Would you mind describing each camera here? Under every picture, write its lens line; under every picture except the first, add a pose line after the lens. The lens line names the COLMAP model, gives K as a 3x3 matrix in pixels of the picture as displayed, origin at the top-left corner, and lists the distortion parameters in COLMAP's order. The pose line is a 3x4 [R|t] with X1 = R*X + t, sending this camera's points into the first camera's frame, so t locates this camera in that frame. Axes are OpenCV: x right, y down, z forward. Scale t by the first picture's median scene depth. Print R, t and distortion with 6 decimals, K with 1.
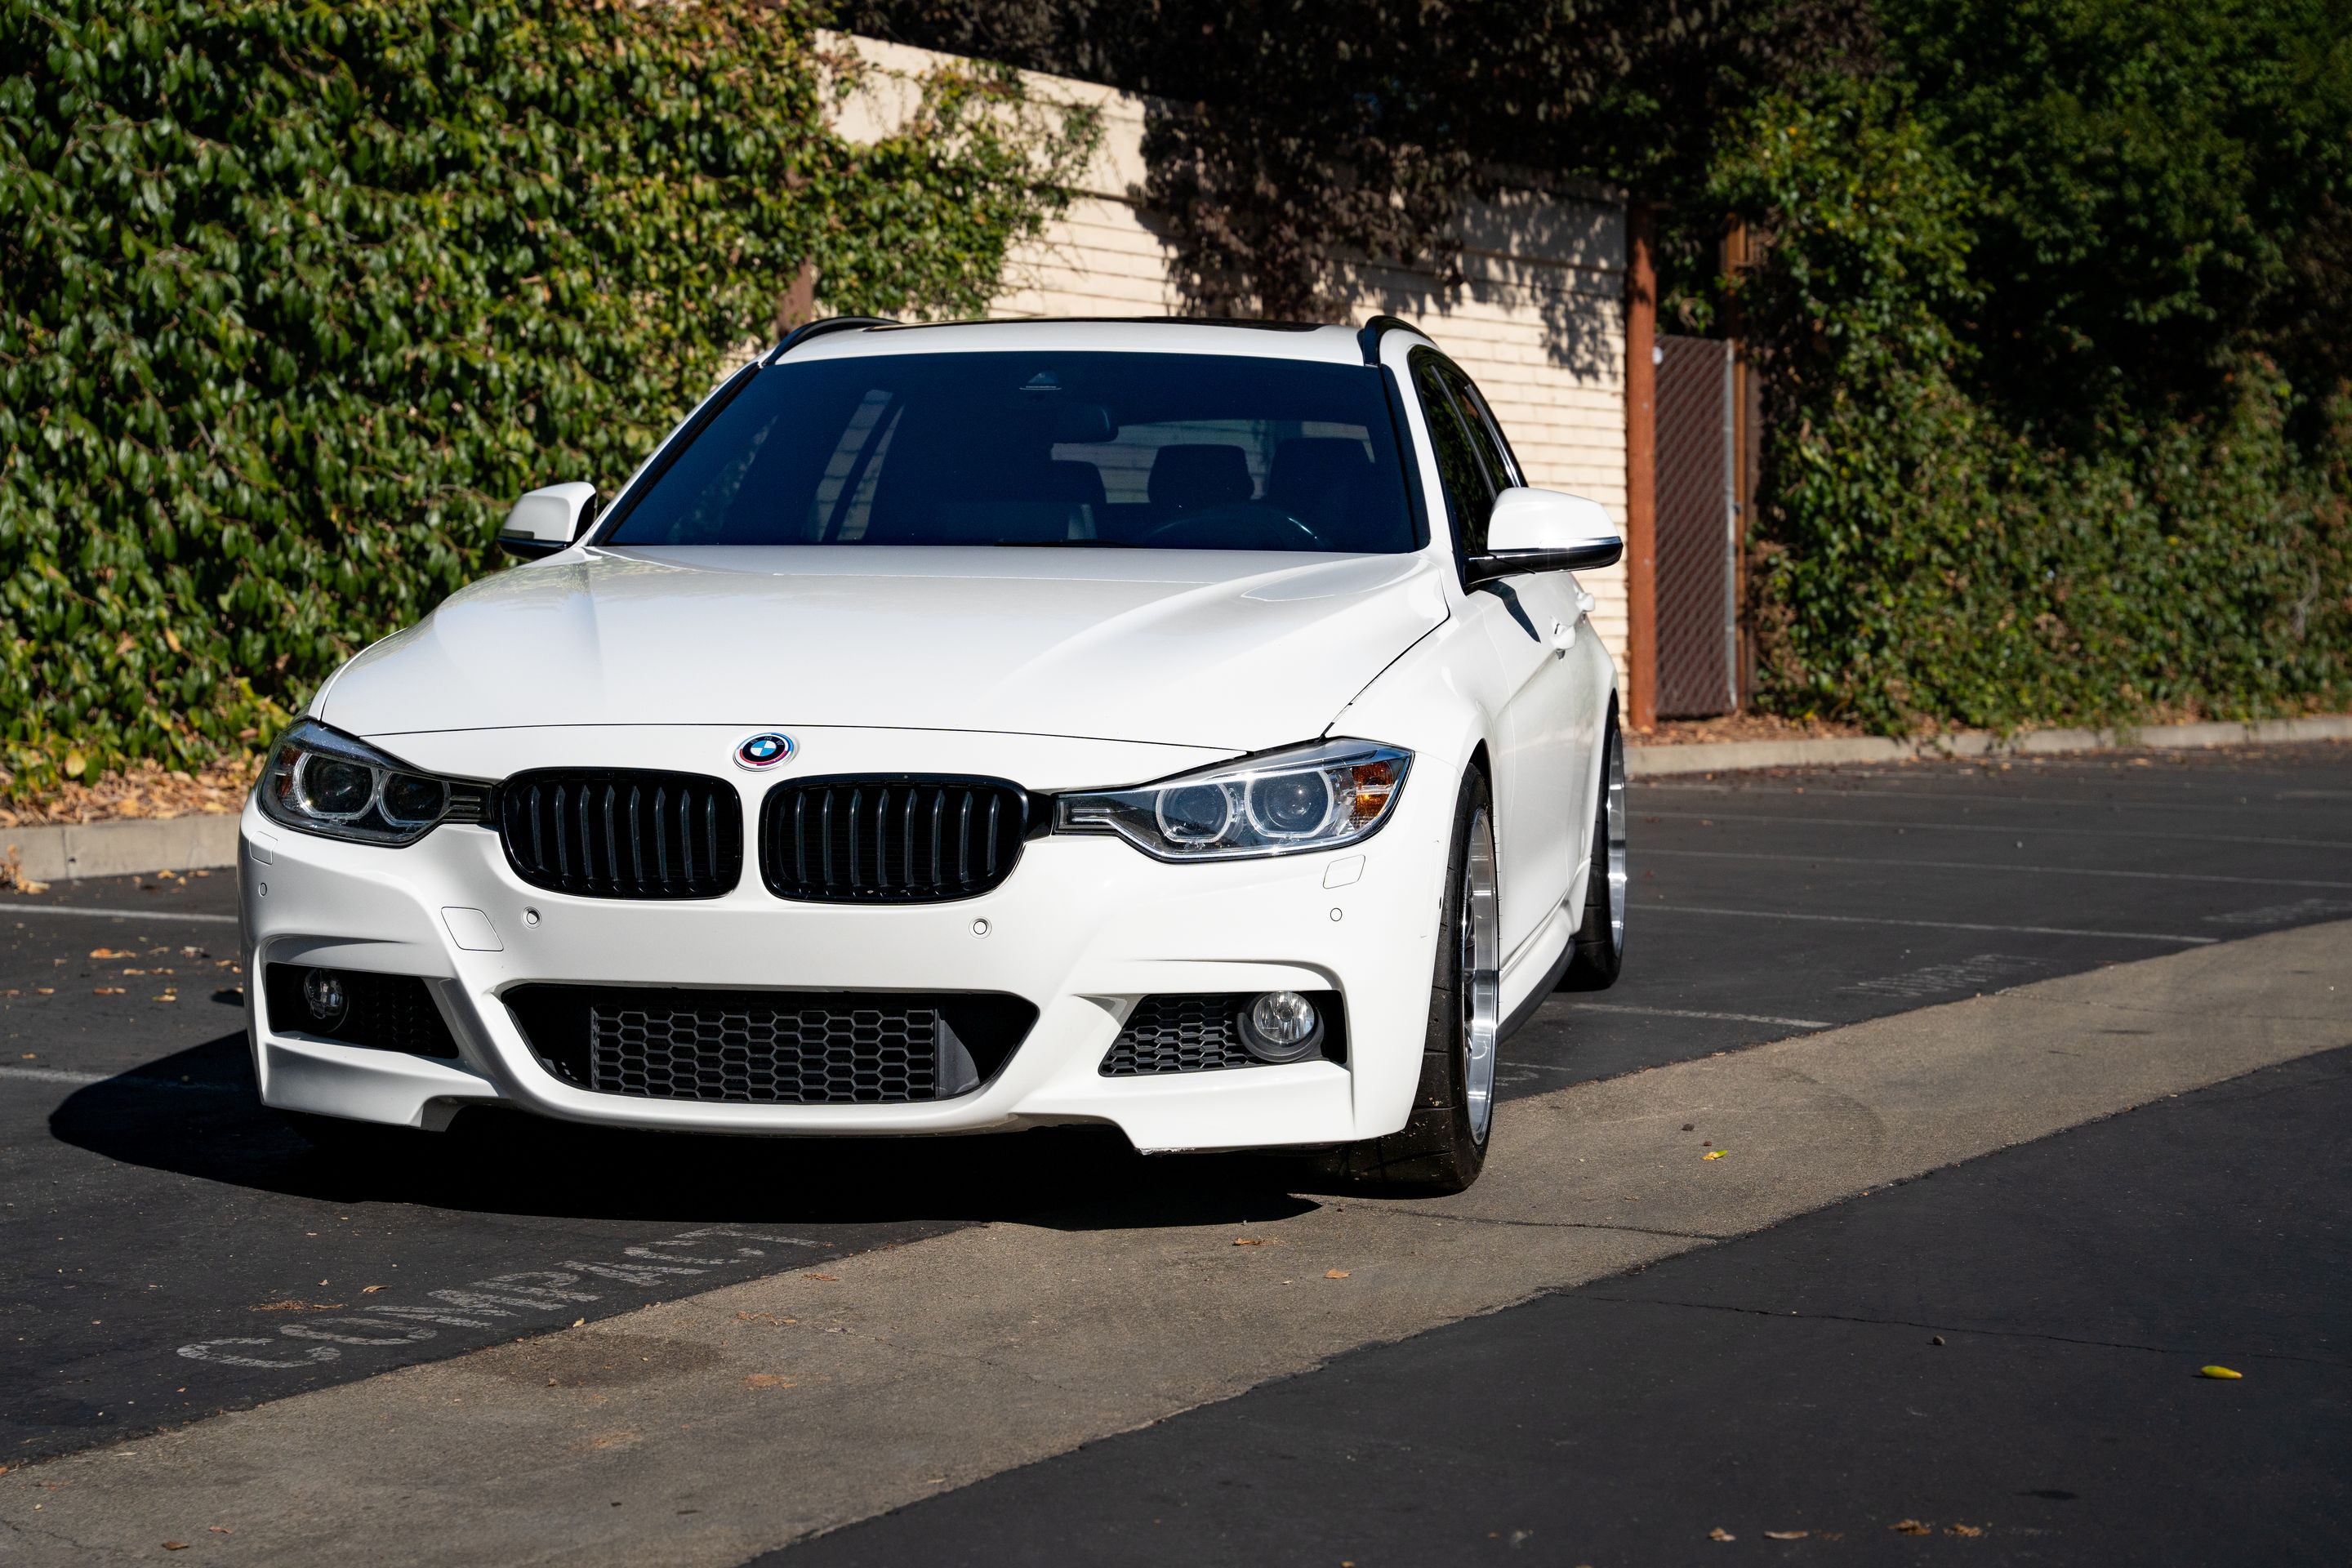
lens RADIAL K [[4060.3, 0, 1153.7], [0, 4060.3, 804.9], [0, 0, 1]] dist [0.255206, 0.000000]
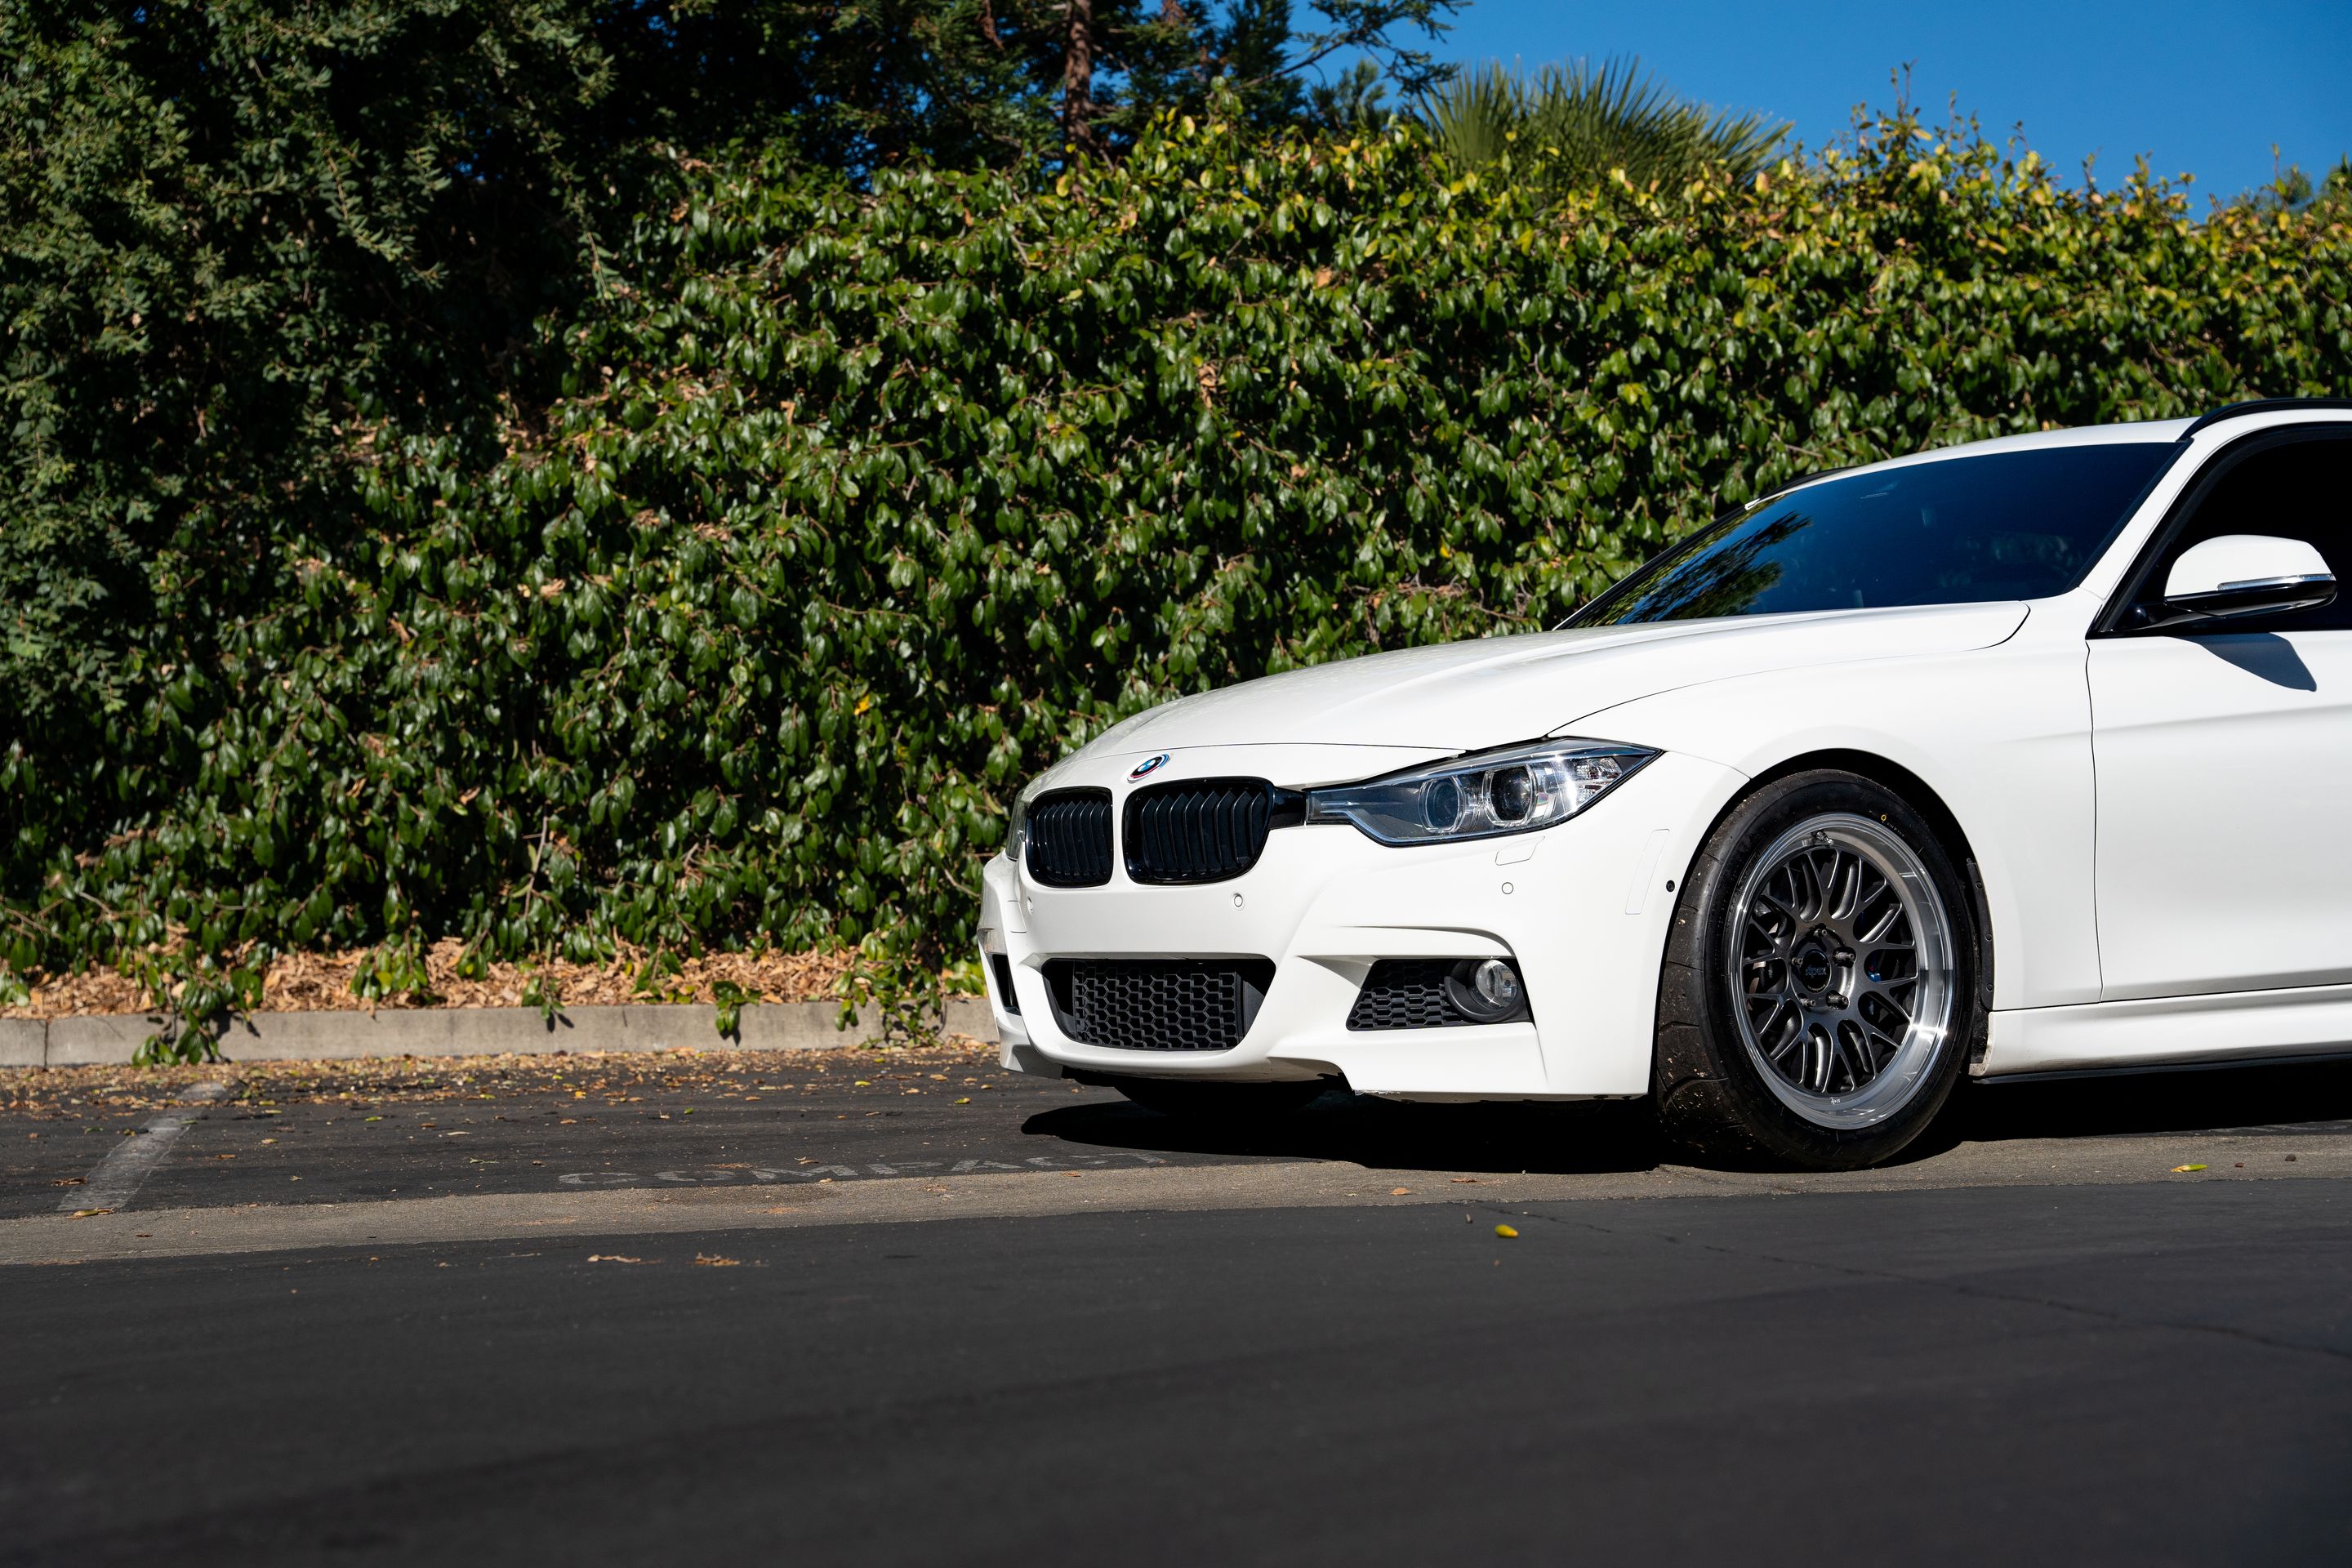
lens RADIAL K [[3304.6, 0, 1131.7], [0, 3304.6, 827.2], [0, 0, 1]] dist [0.119701, 0.000000]
pose [[0.707829, -0.034553, -0.705539, 0.268919], [-0.022285, 0.997213, -0.071195, 0.033754], [0.706033, 0.066117, 0.705086, 0.121479]]
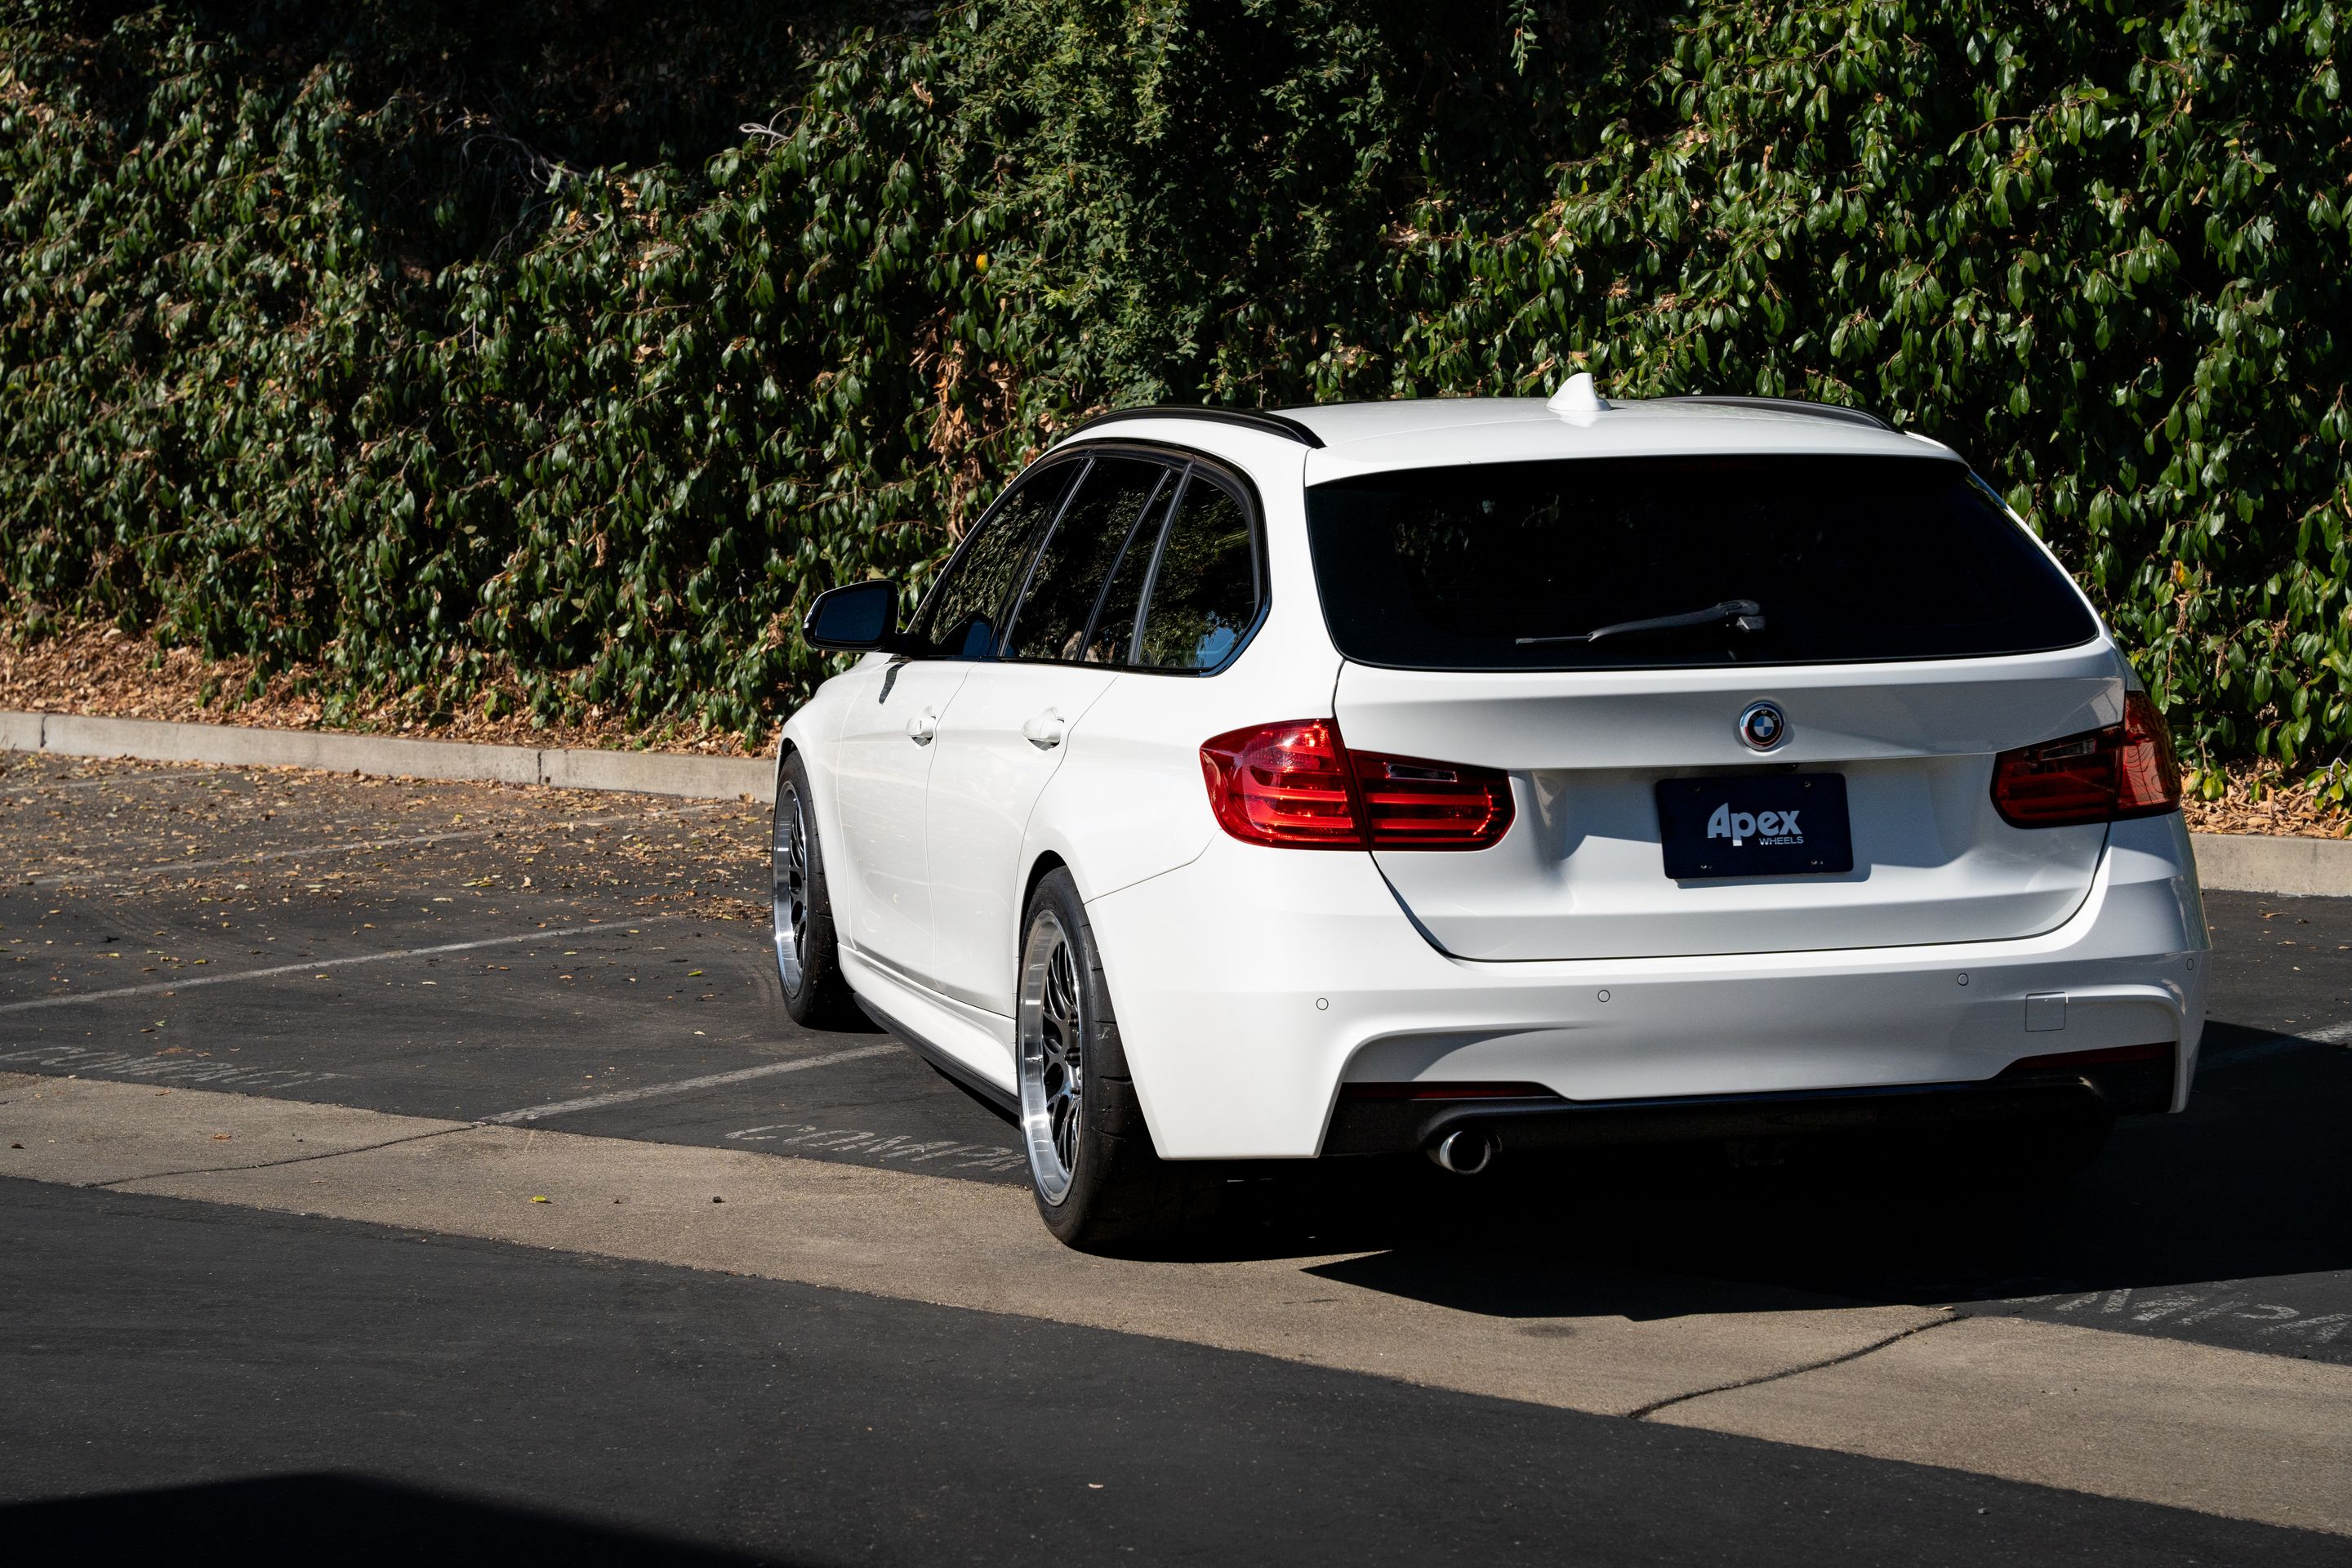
lens RADIAL K [[4509.6, 0, 1173.1], [0, 4509.6, 803.9], [0, 0, 1]] dist [0.292545, 0.000000]
pose [[-0.105760, 0.075959, -0.991486, 0.690400], [-0.038298, 0.996027, 0.080392, -0.067052], [0.993654, 0.046475, -0.102430, 0.655565]]
